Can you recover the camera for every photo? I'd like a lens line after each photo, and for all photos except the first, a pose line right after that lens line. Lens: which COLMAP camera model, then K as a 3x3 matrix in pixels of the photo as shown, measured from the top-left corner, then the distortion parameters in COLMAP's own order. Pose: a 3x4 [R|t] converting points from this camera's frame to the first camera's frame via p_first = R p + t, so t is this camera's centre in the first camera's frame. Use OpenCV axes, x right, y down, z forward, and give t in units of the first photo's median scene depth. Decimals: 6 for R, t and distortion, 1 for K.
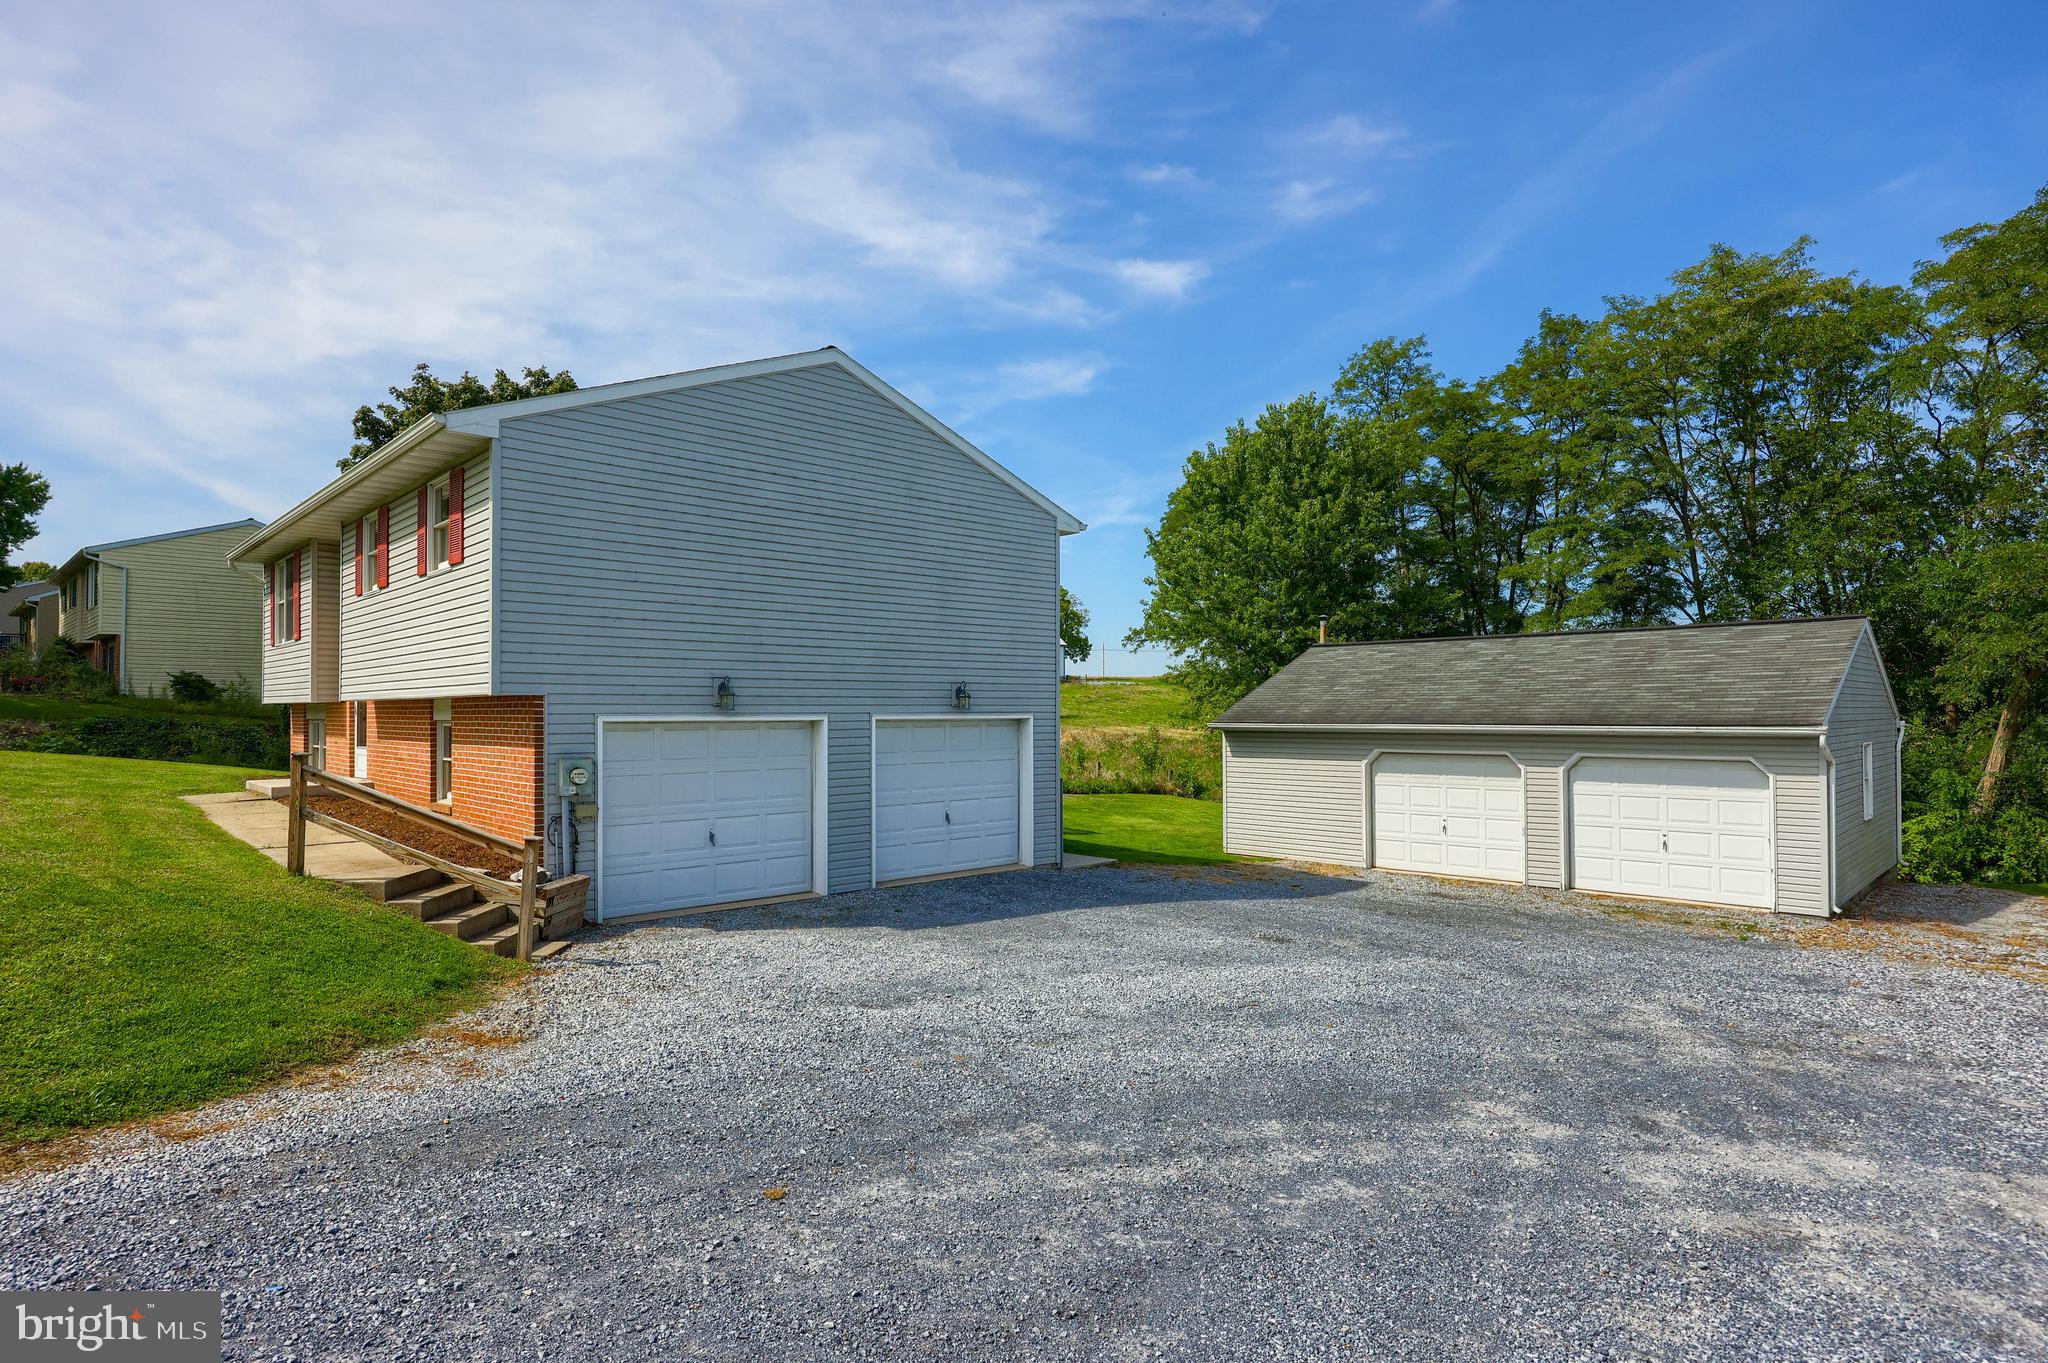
lens RADIAL K [[1087.1, 0, 1011.2], [0, 1087.1, 674.3], [0, 0, 1]] dist [0.009789, 0.002501]
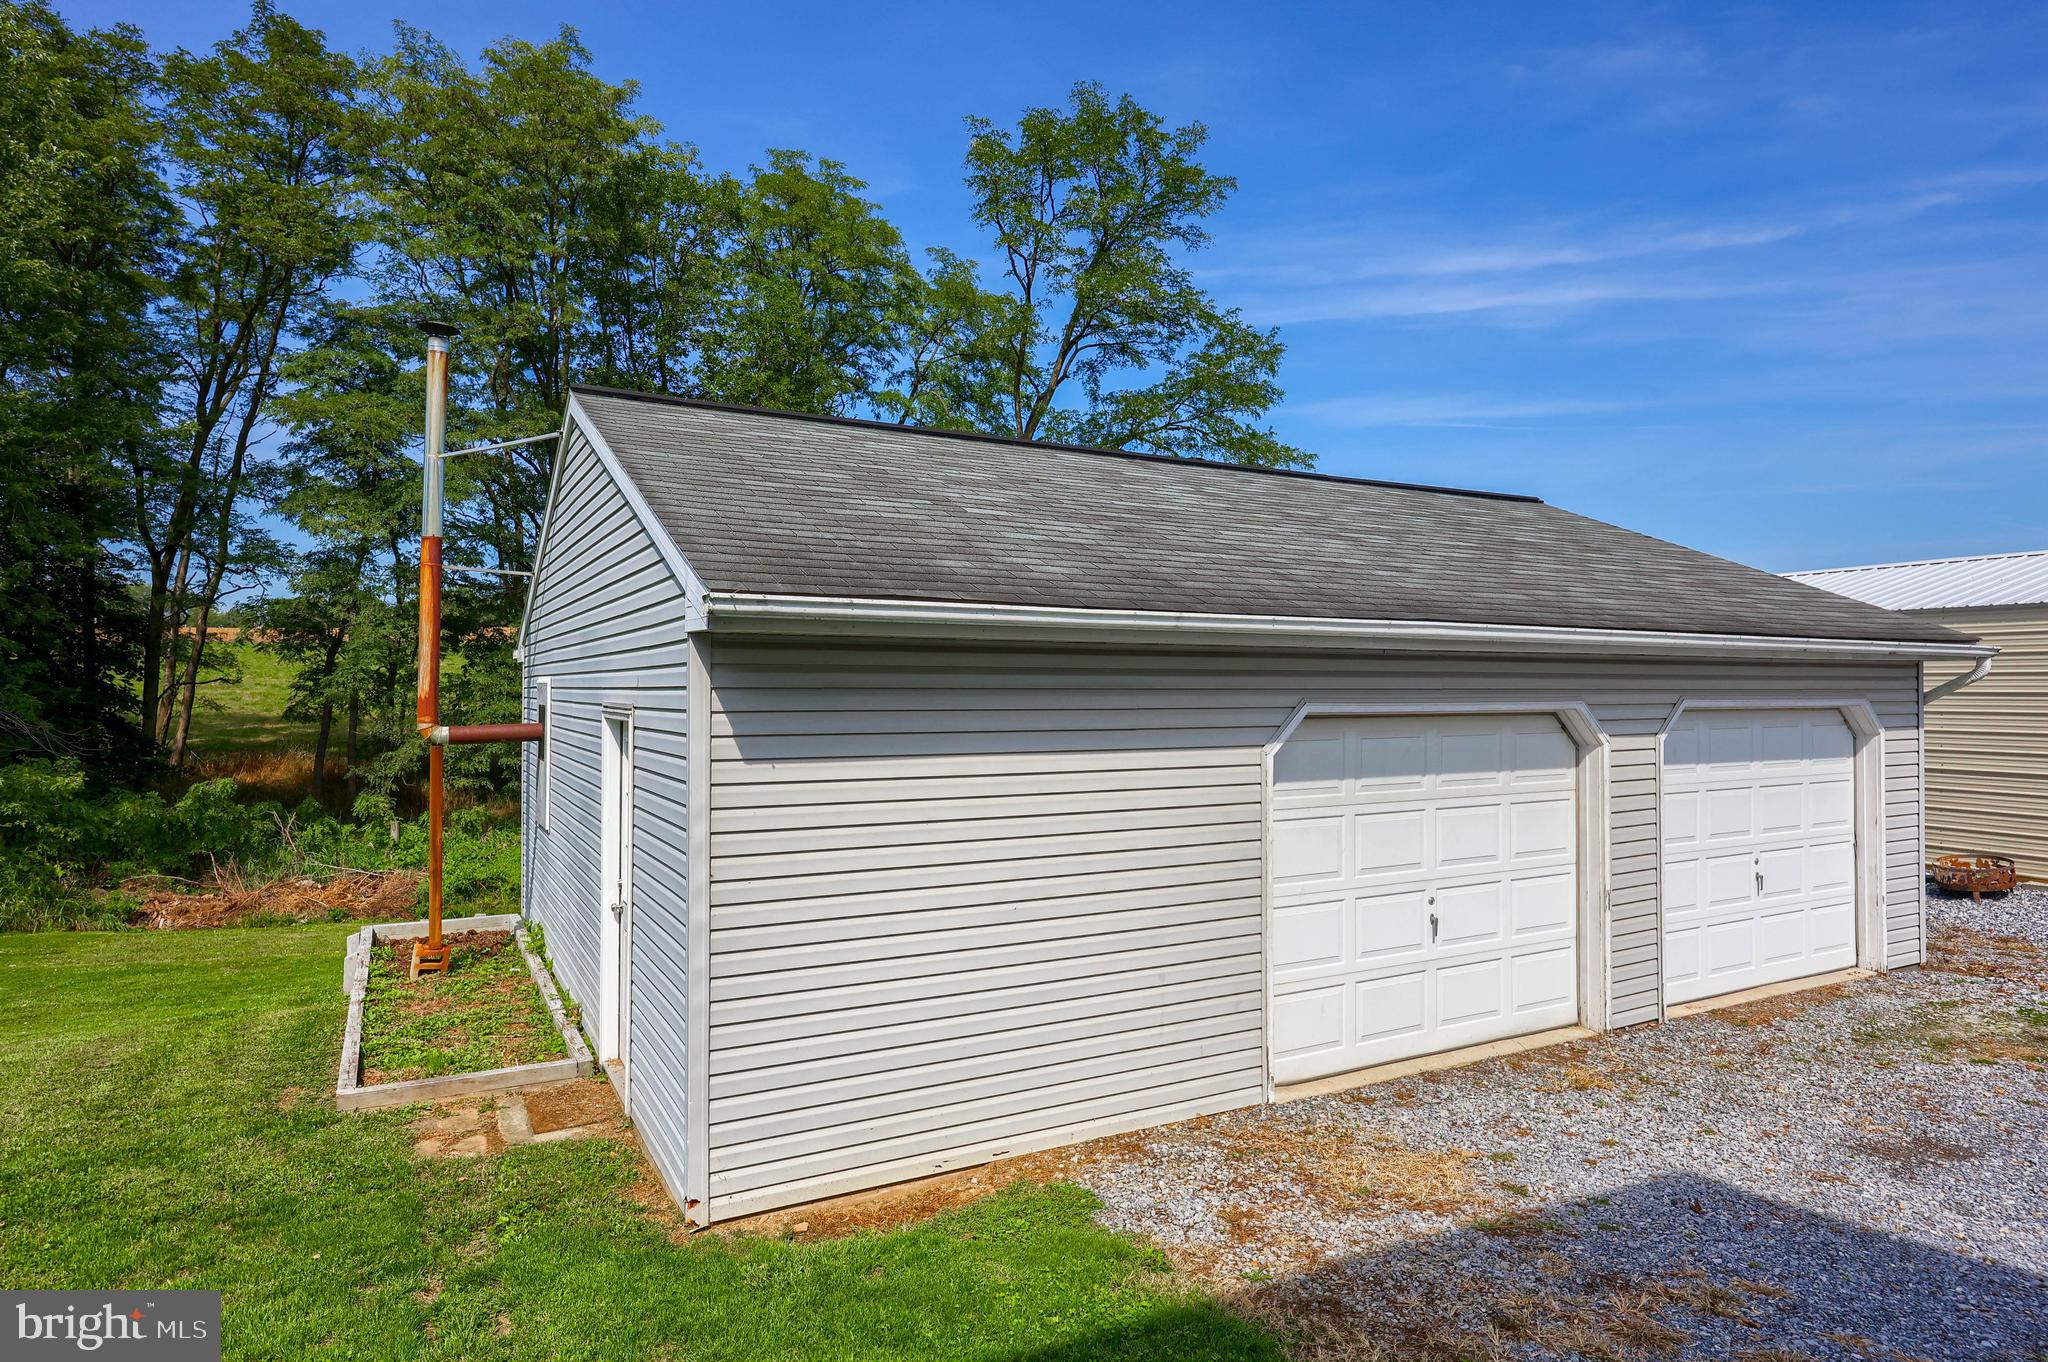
lens RADIAL K [[1142.0, 0, 1031.4], [0, 1142.0, 684.1], [0, 0, 1]] dist [0.004545, -0.002353]
pose [[0.277103, 0.008495, 0.960803, 0.003459], [-0.037443, 0.999297, 0.001964, 0.057563], [-0.960110, -0.036520, 0.277226, 0.869528]]
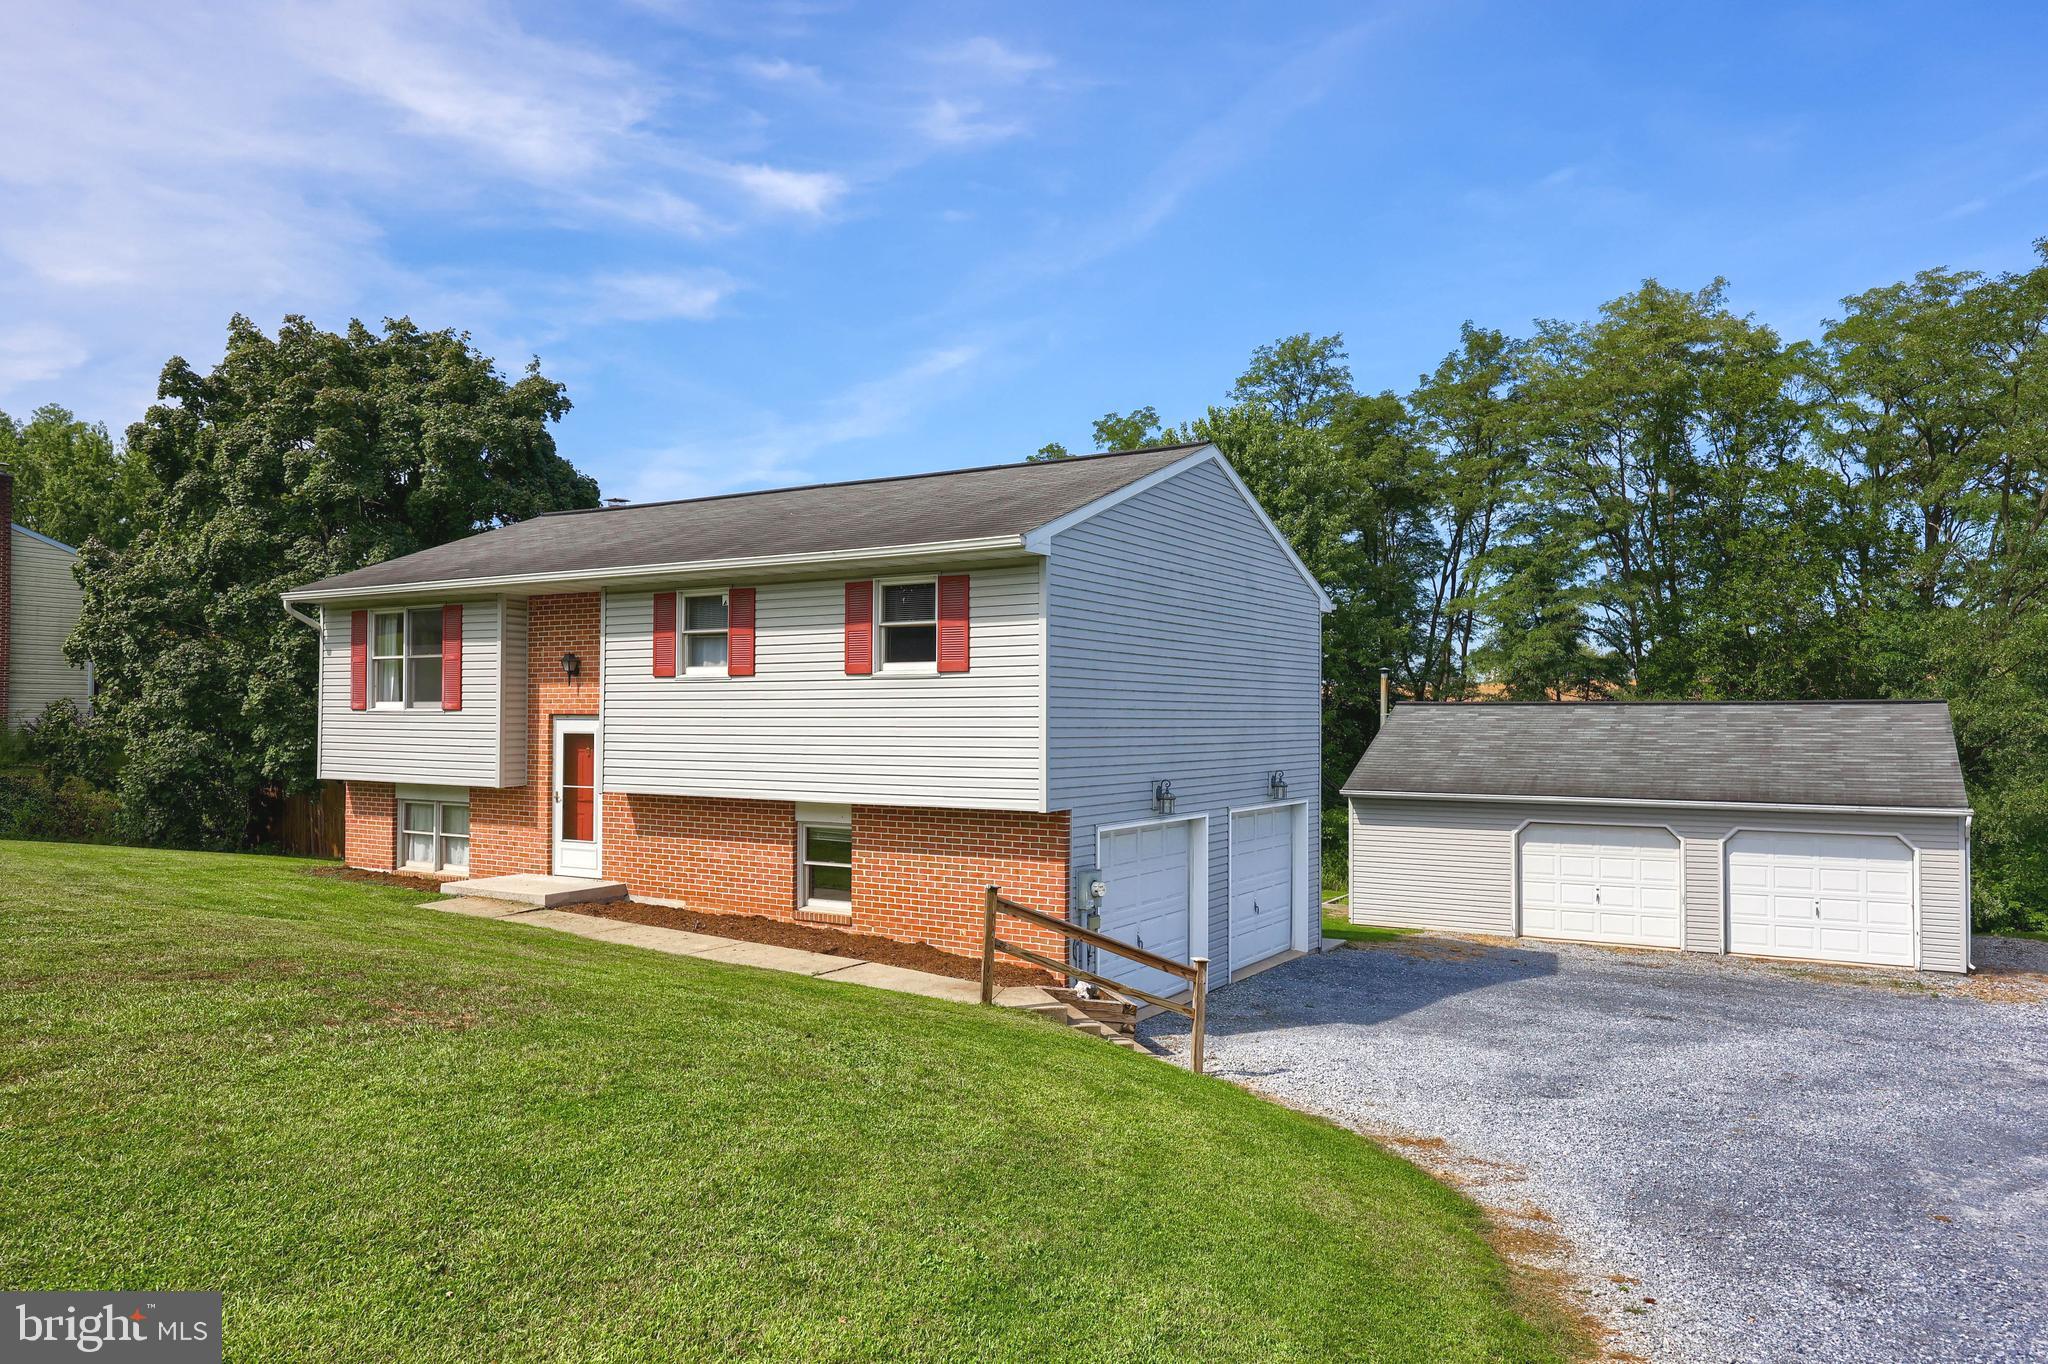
lens RADIAL K [[1371.2, 0, 1002.9], [0, 1371.2, 679.3], [0, 0, 1]] dist [-0.000203, 0.012371]
pose [[0.968510, 0.013834, 0.248589, -0.404475], [-0.015259, 0.999876, 0.003807, -0.052335], [-0.248506, -0.007480, 0.968601, -0.103703]]
